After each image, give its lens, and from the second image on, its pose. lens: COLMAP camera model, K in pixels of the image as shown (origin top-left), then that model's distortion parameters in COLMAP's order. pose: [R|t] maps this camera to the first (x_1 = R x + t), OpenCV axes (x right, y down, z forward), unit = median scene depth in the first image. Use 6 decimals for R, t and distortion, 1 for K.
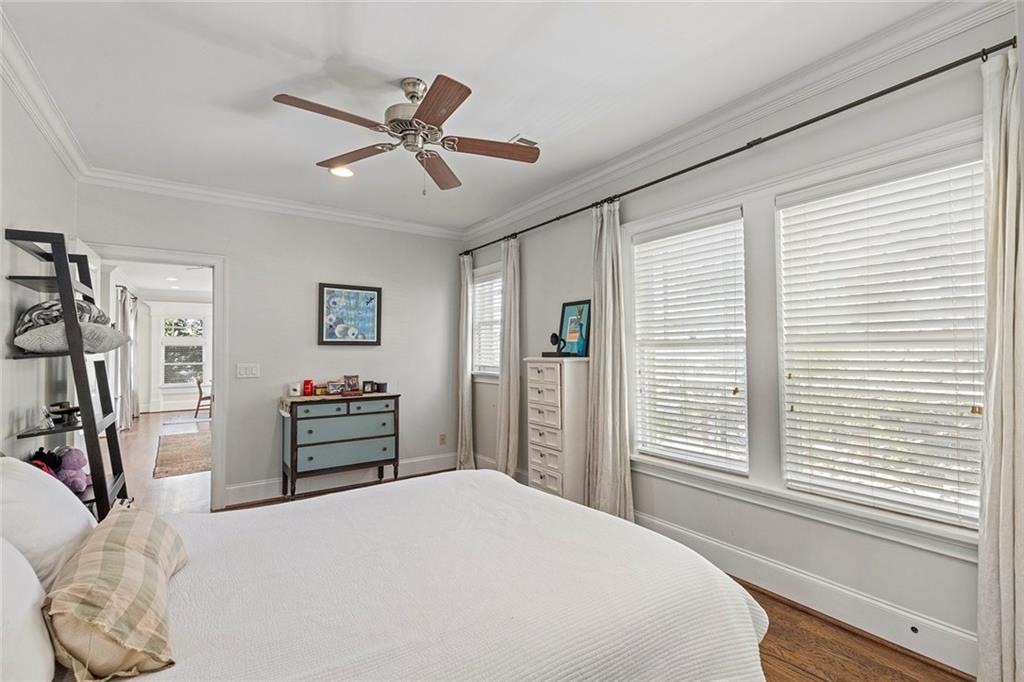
lens RADIAL K [[458.9, 0, 512.1], [0, 458.9, 352.1], [0, 0, 1]] dist [0.013721, -0.000853]
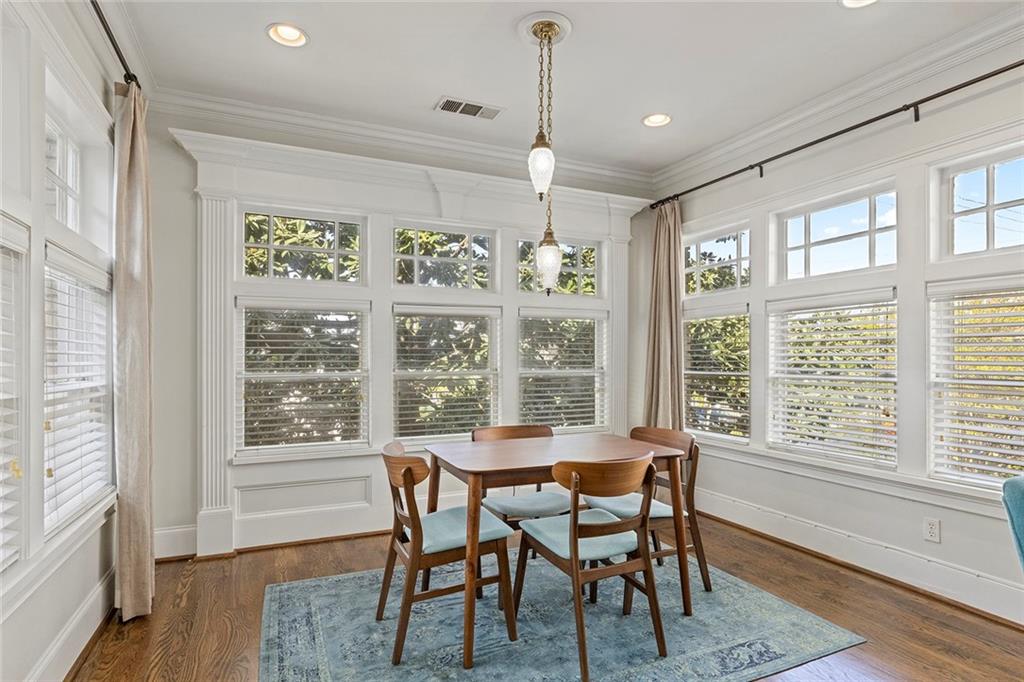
lens RADIAL K [[520.4, 0, 541.5], [0, 520.4, 362.1], [0, 0, 1]] dist [-0.038004, 0.001009]
pose [[0.991642, -0.004324, -0.128947, -0.538324], [0.005062, 0.999973, 0.005389, 0.017405], [0.128920, -0.005997, 0.991637, 0.721559]]
